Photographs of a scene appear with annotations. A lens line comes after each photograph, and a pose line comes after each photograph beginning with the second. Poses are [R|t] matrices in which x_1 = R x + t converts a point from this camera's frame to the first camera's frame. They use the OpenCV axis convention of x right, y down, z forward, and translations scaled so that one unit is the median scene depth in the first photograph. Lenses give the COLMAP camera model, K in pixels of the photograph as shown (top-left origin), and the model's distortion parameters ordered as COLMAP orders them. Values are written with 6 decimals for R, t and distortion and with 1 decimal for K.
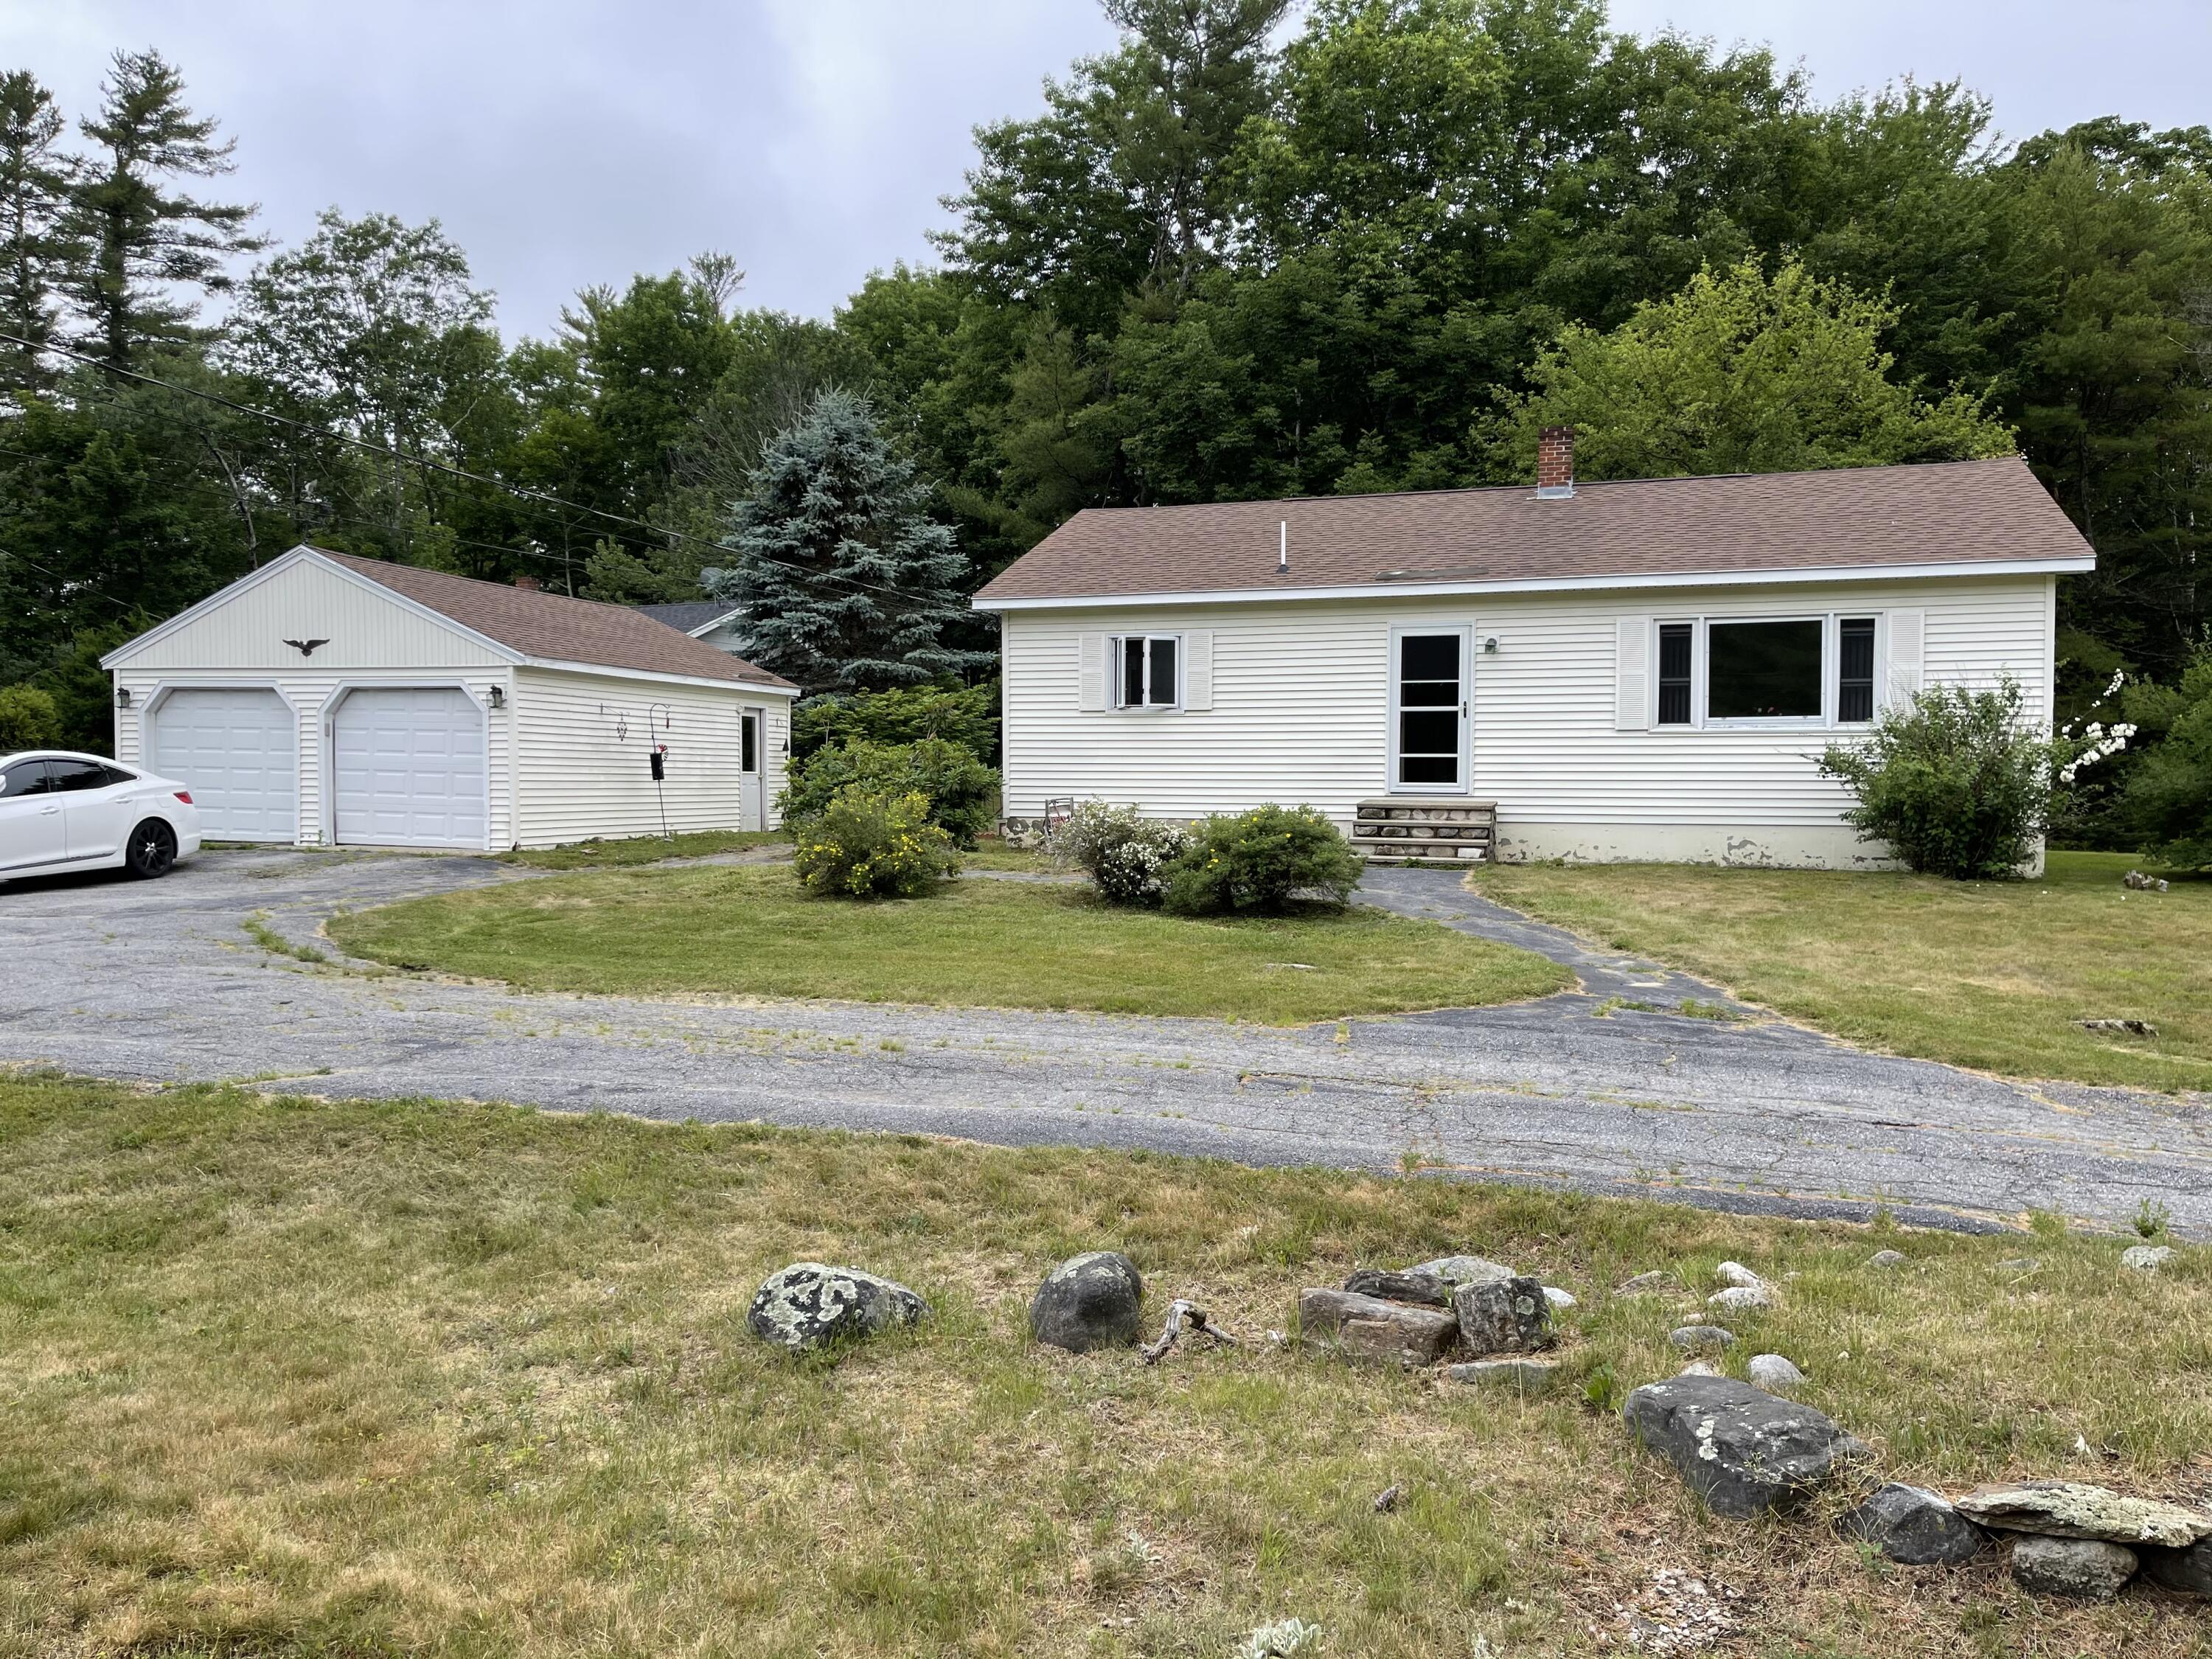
lens RADIAL K [[1656.7, 0, 1106.9], [0, 1656.7, 835.3], [0, 0, 1]] dist [0.064587, -0.087434]
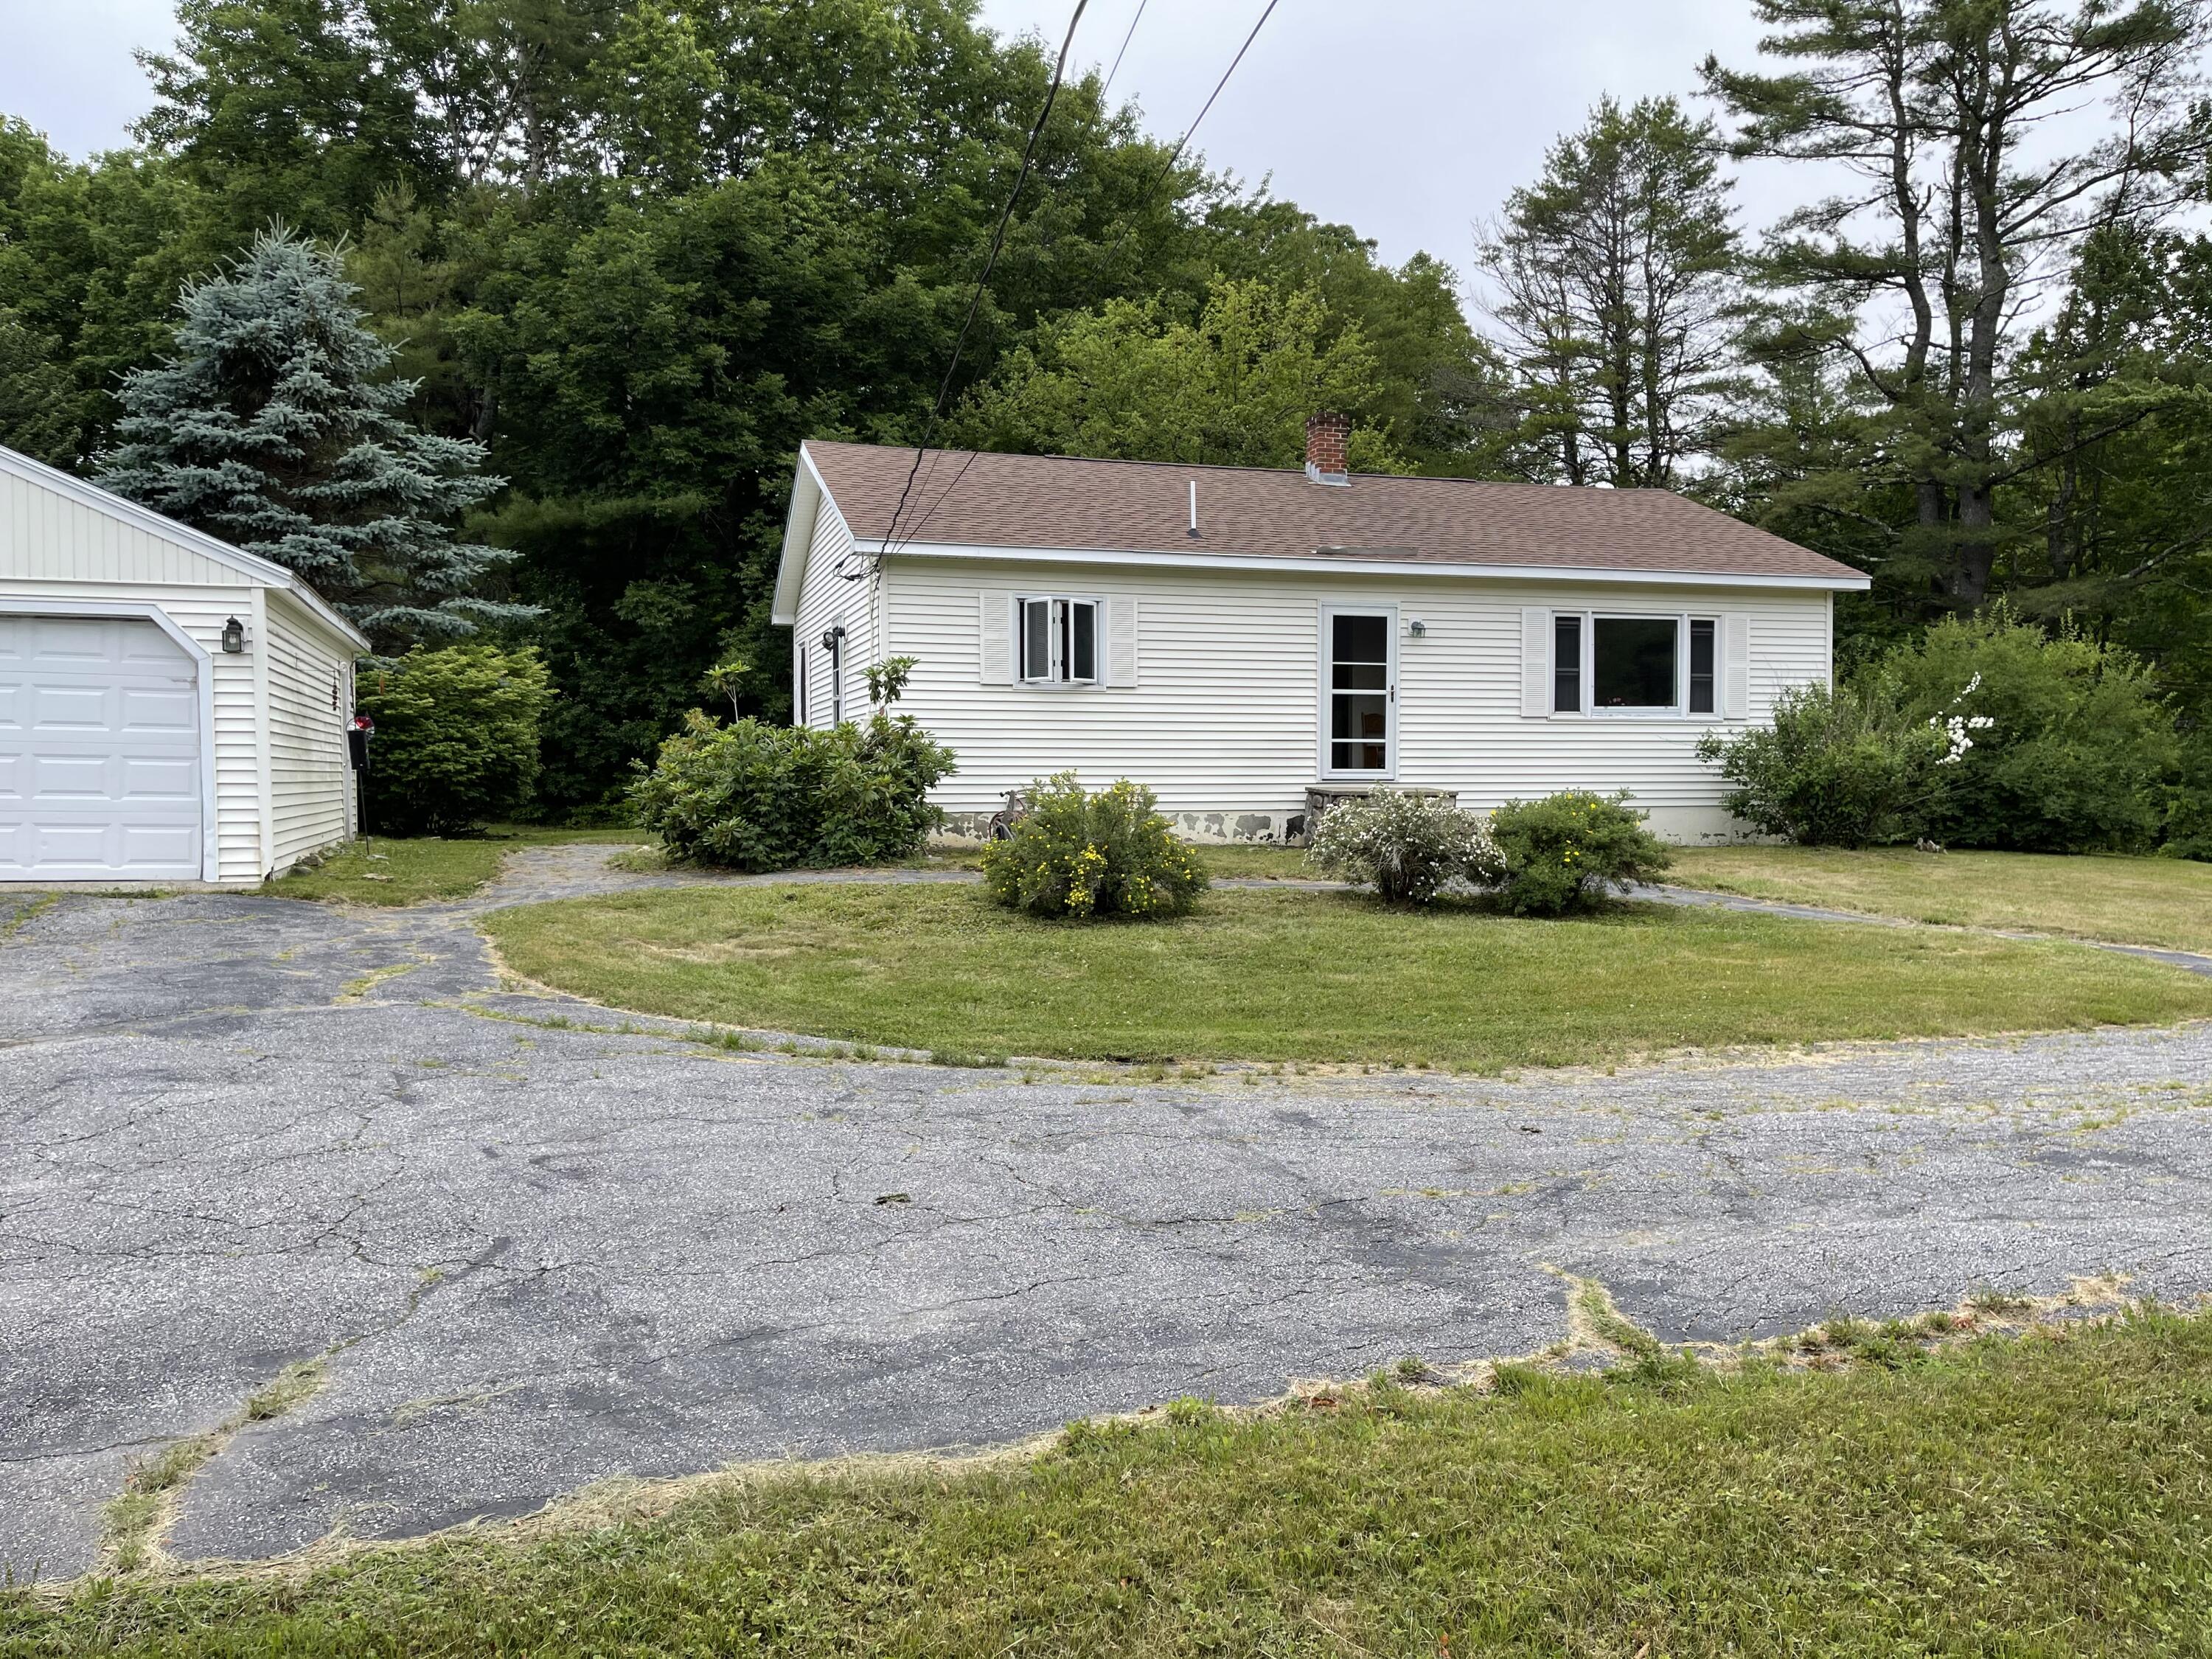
lens RADIAL K [[1656.7, 0, 1123.1], [0, 1656.7, 825.9], [0, 0, 1]] dist [0.064587, -0.087434]
pose [[0.806764, -0.023382, 0.590411, -0.433454], [0.023789, 0.999692, 0.007084, -0.008056], [-0.590395, 0.008331, 0.807072, 0.278232]]
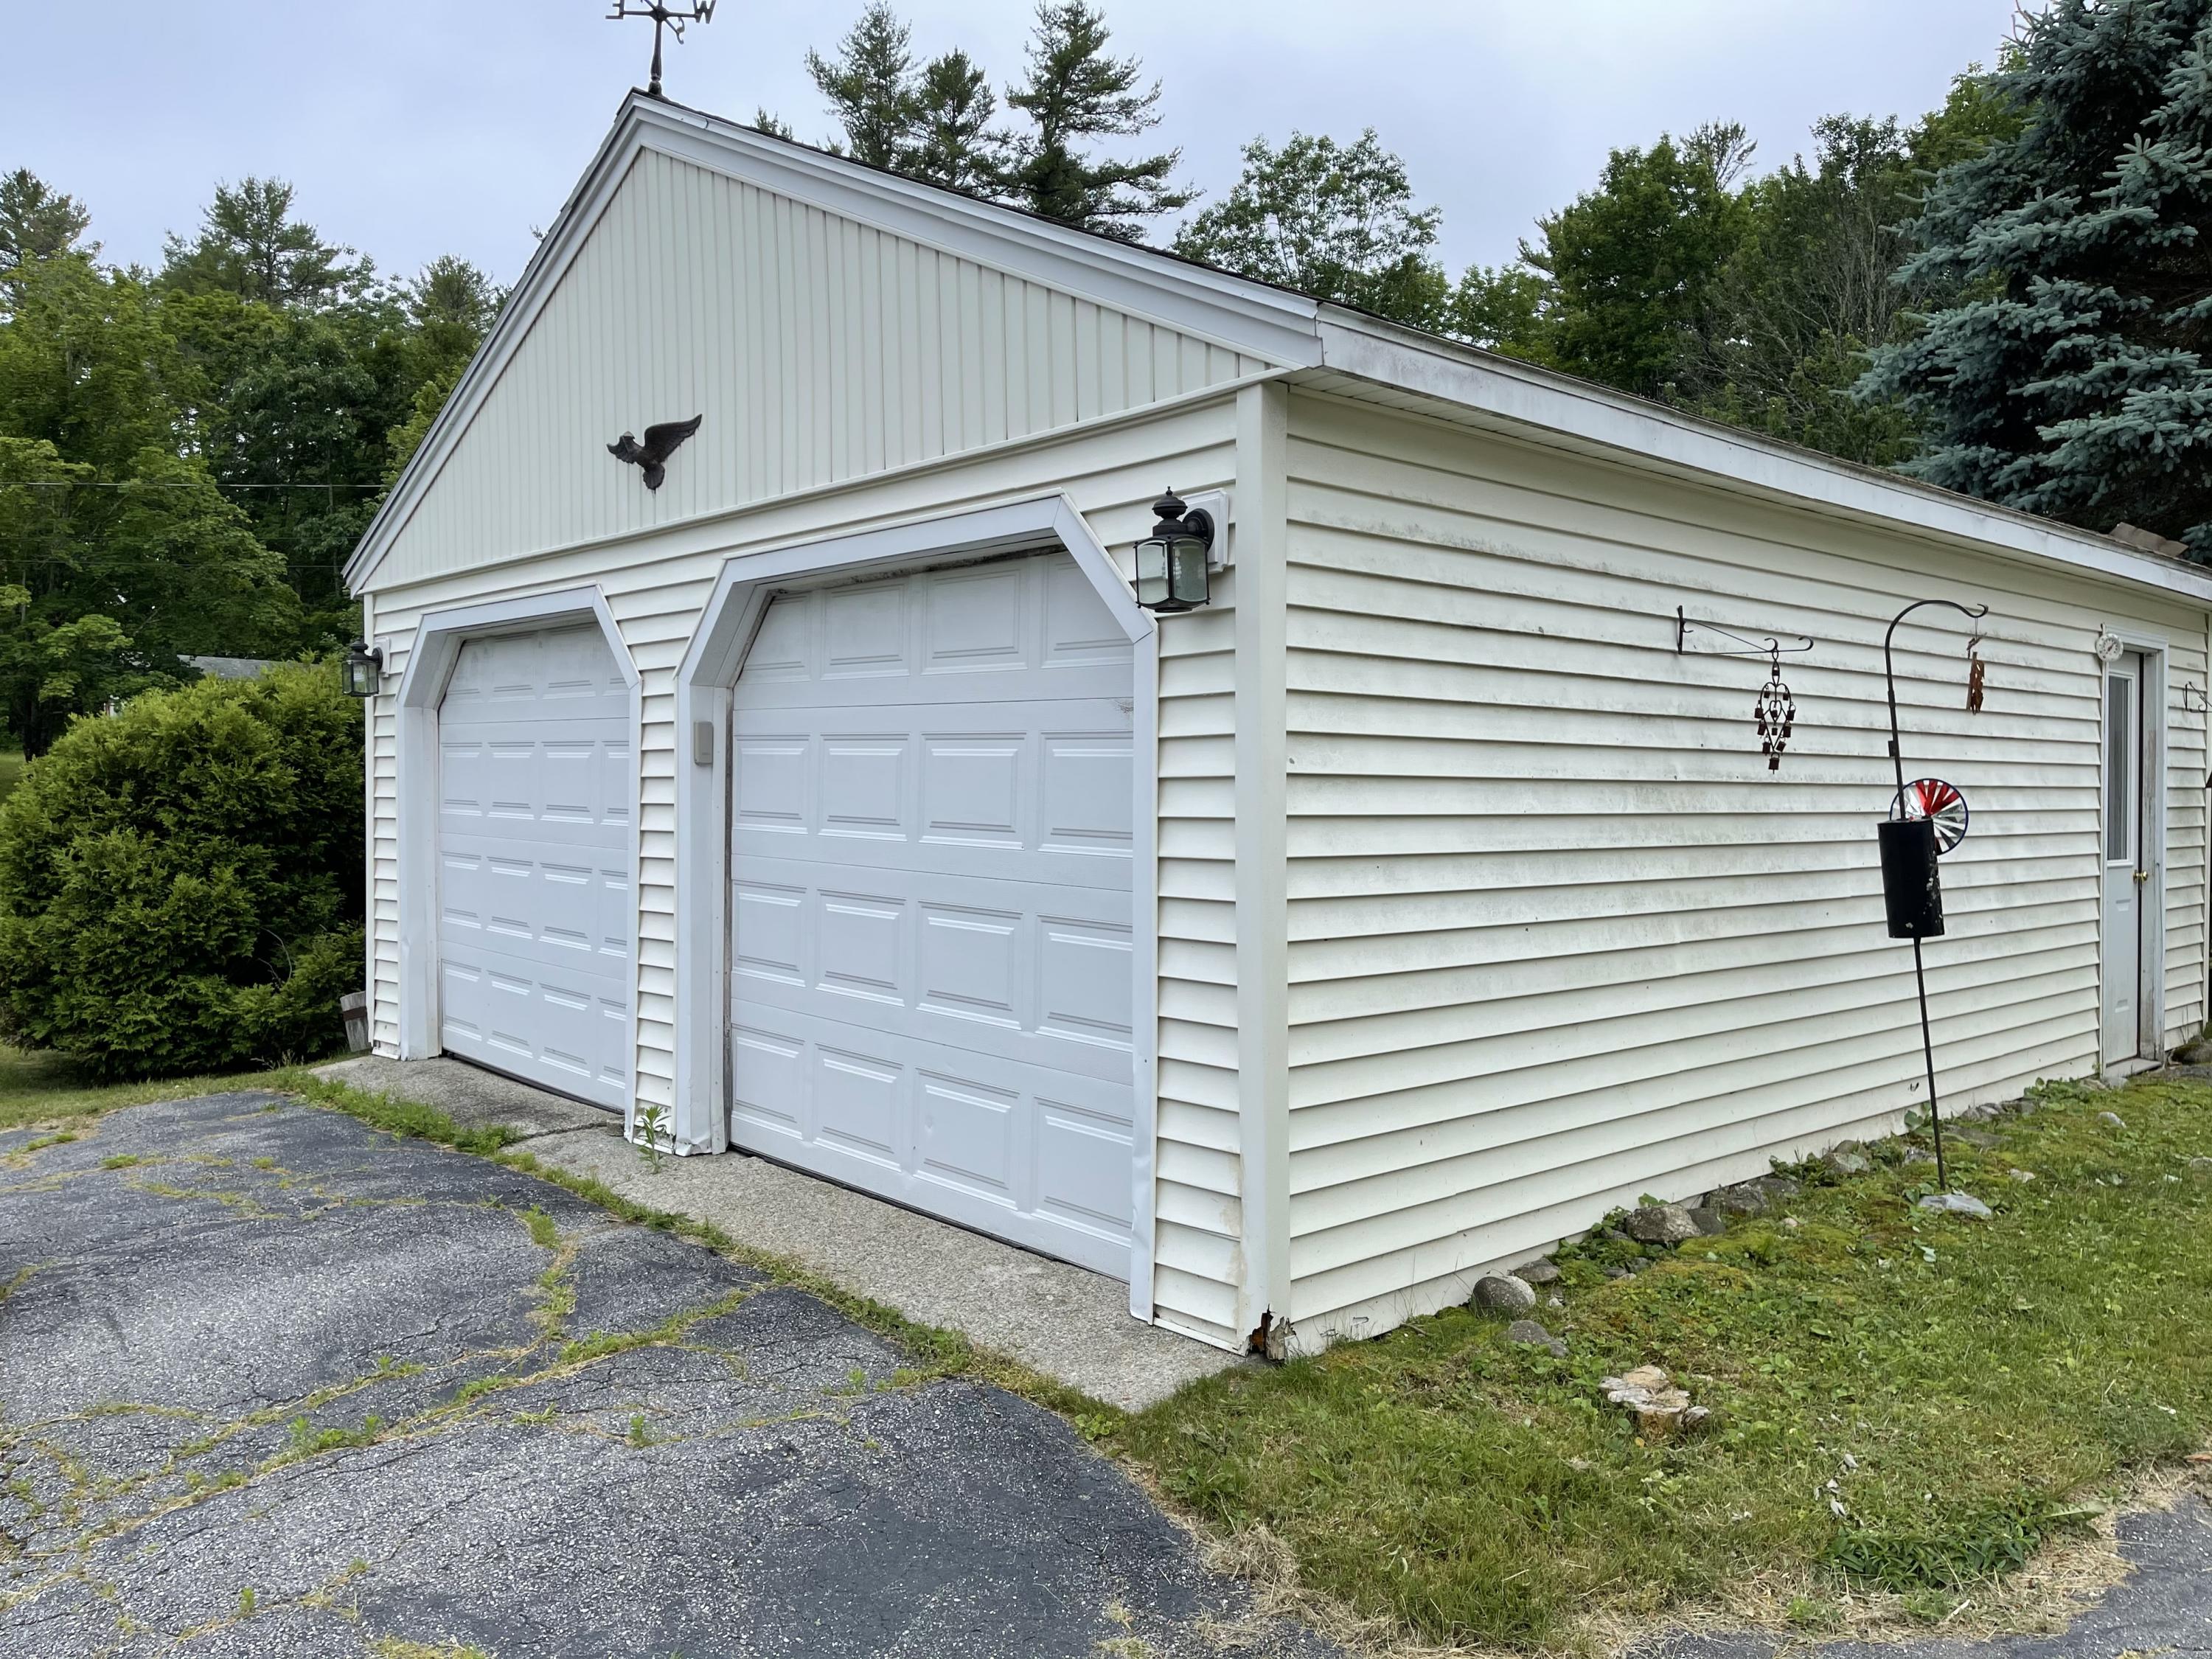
lens RADIAL K [[1656.7, 0, 1113.1], [0, 1656.7, 824.4], [0, 0, 1]] dist [0.064587, -0.087434]
pose [[0.853375, 0.007379, -0.521246, -0.251470], [-0.015993, 0.999800, -0.012030, -0.045518], [0.521053, 0.018602, 0.853322, 0.768513]]
